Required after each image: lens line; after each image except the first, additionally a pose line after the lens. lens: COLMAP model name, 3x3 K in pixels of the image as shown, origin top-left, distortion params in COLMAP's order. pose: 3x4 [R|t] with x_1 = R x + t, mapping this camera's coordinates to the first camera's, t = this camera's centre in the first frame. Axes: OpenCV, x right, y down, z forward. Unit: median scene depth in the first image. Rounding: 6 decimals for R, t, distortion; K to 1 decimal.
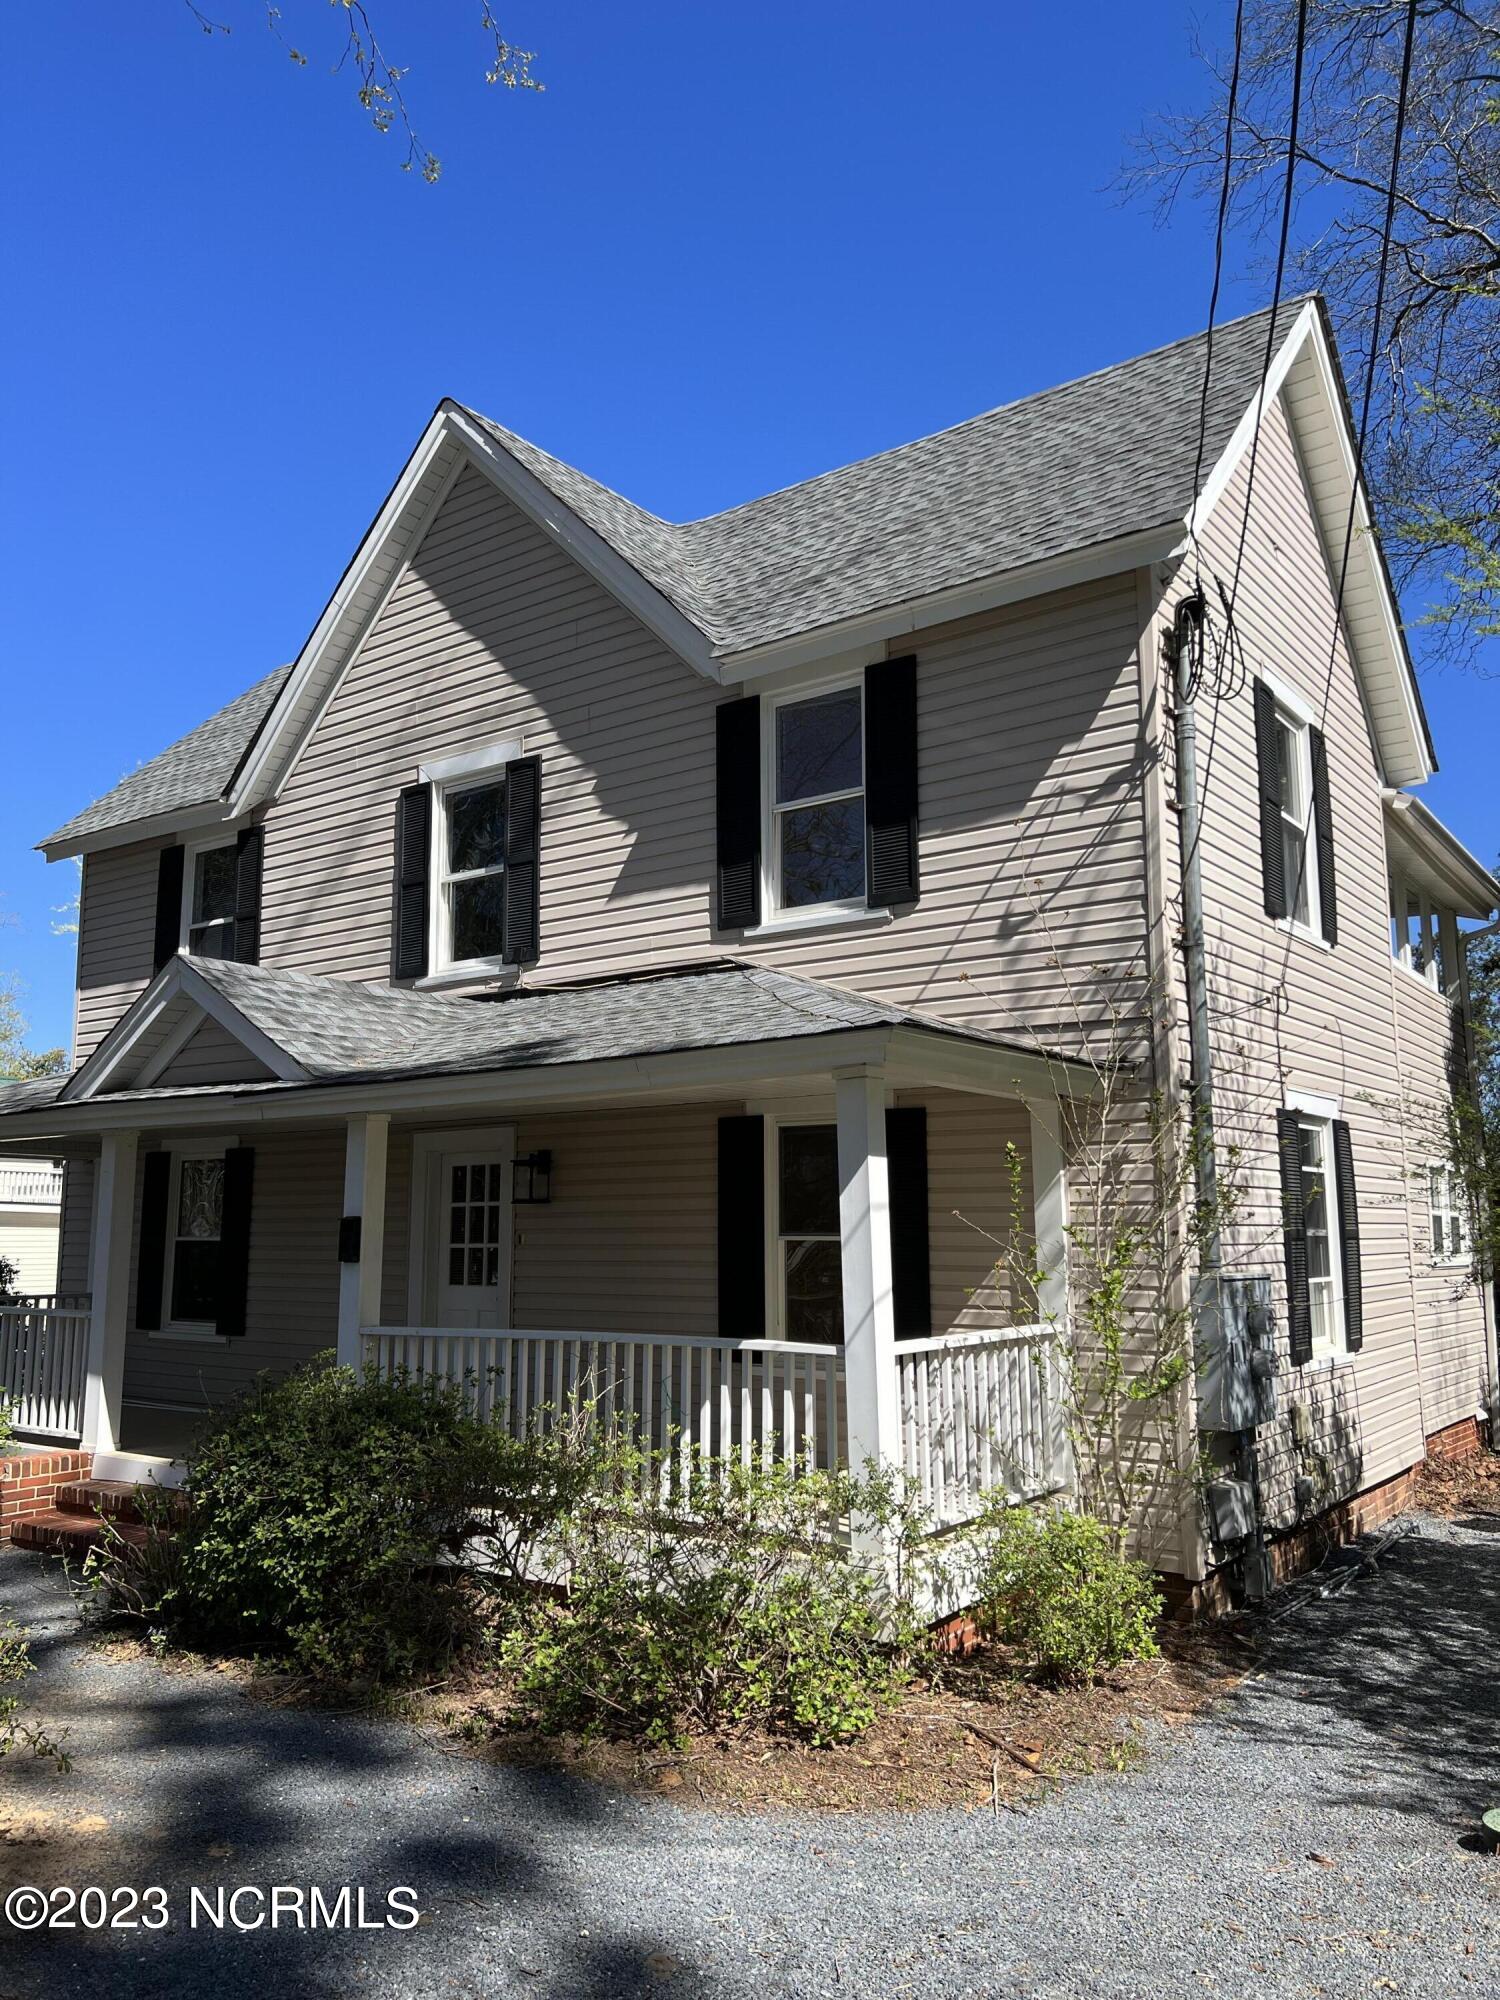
lens RADIAL K [[1499.2, 0, 726.1], [0, 1499.2, 1003.1], [0, 0, 1]] dist [0.159877, -0.400511]
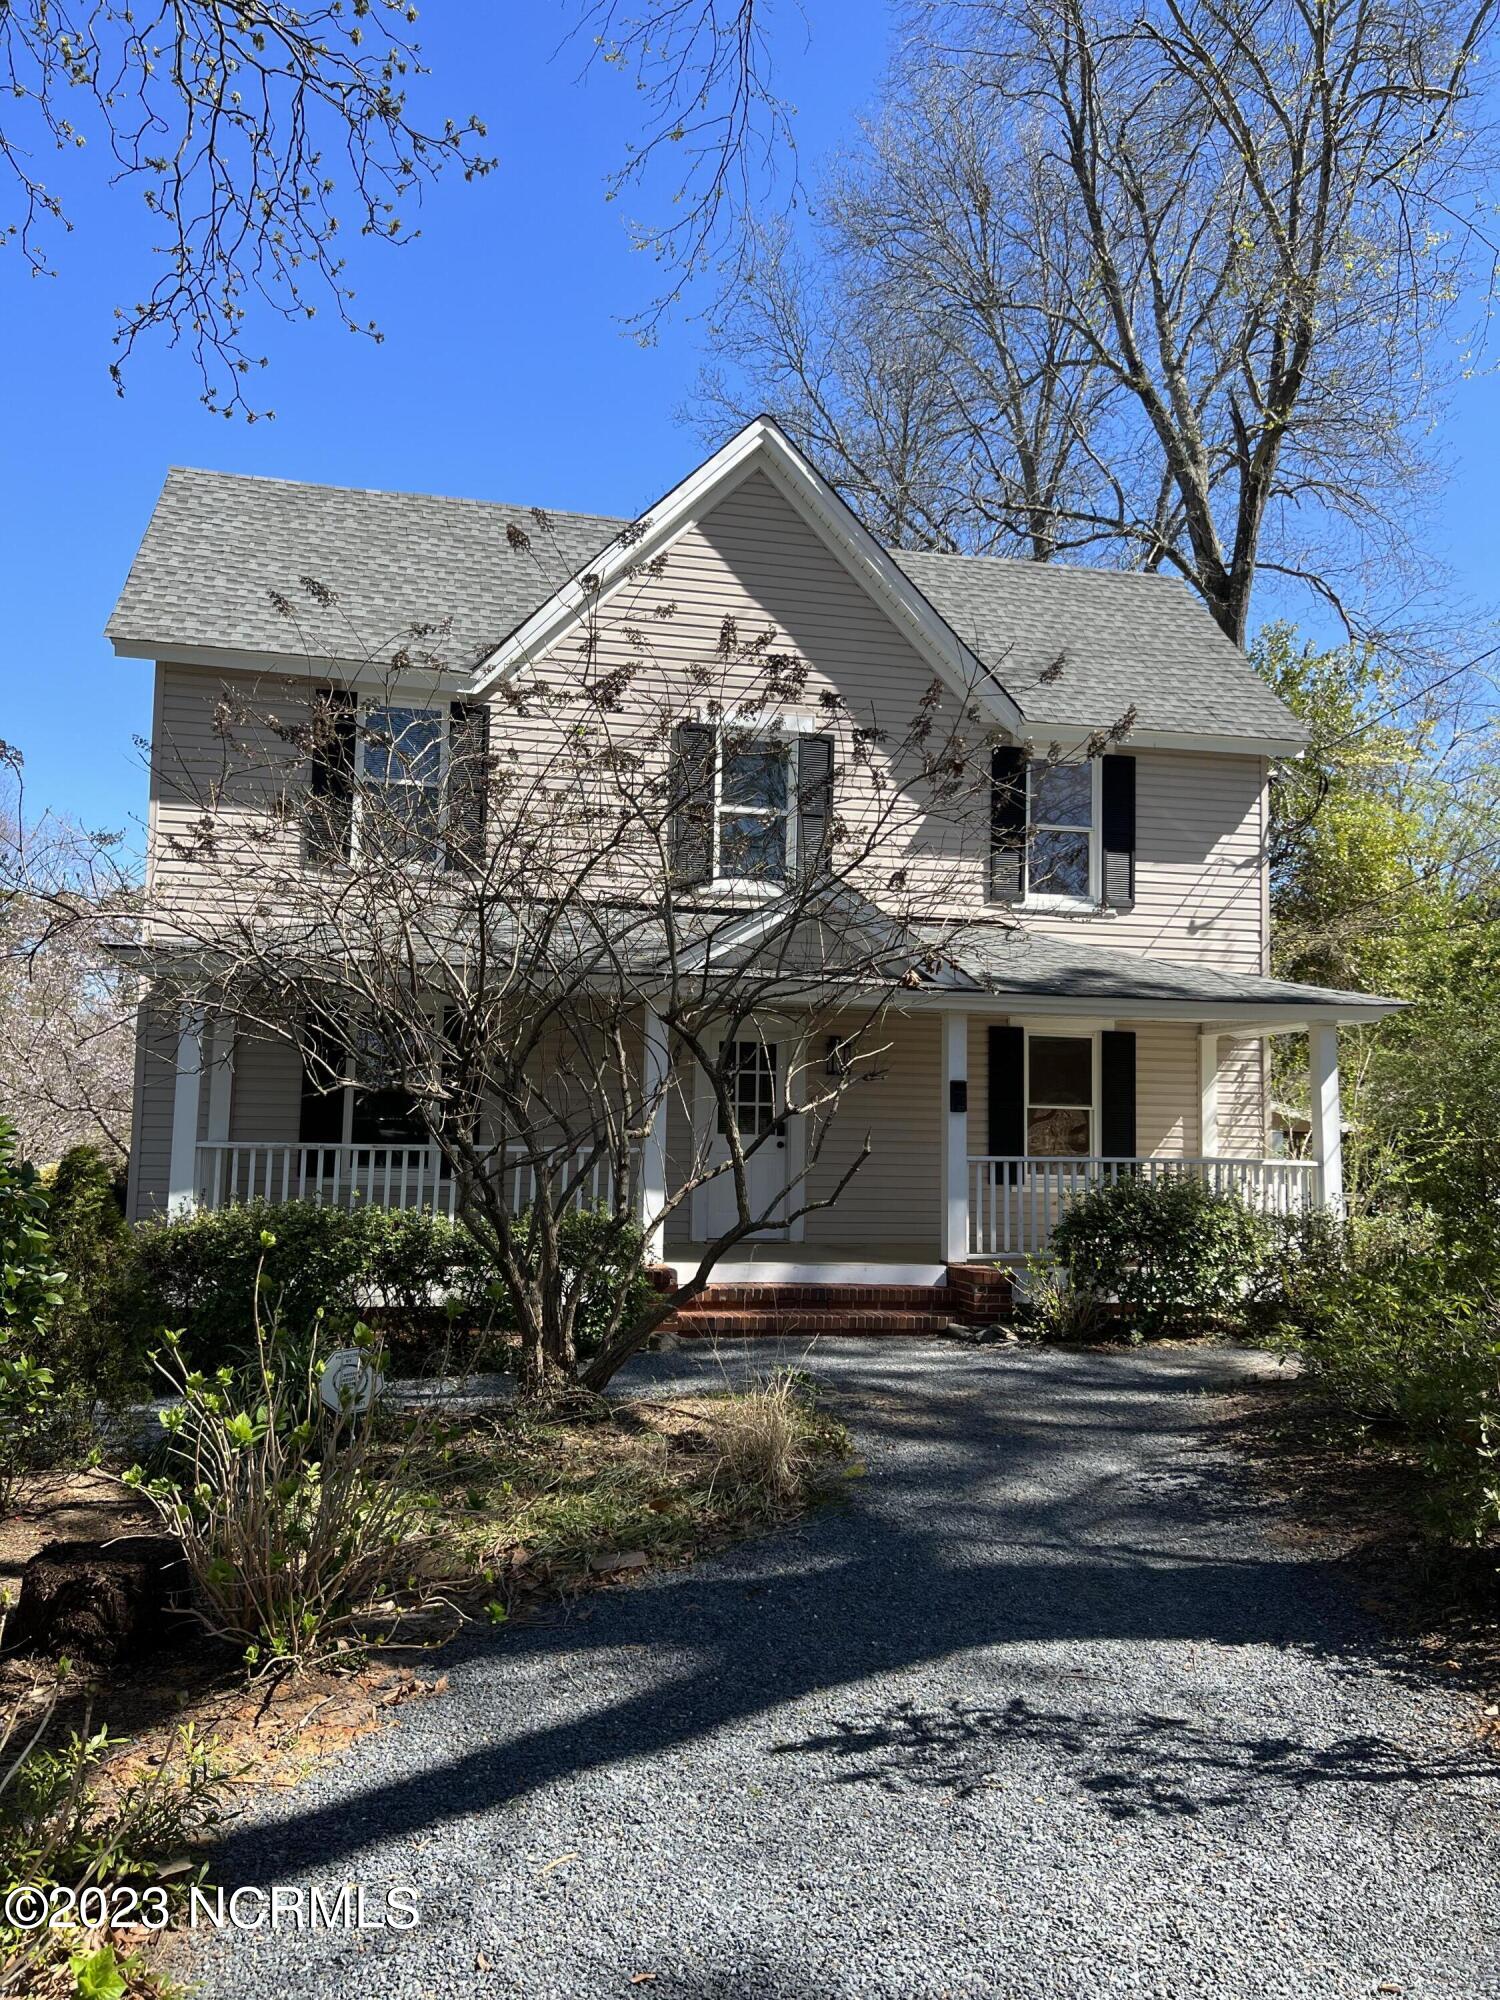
lens RADIAL K [[1511.9, 0, 750.0], [0, 1511.9, 1000.0], [0, 0, 1]] dist [0.048114, -0.061391]
pose [[0.647827, 0.080684, 0.757502, -1.256728], [-0.137491, 0.990429, 0.012091, 0.062998], [-0.749277, -0.111983, 0.652721, 0.189528]]
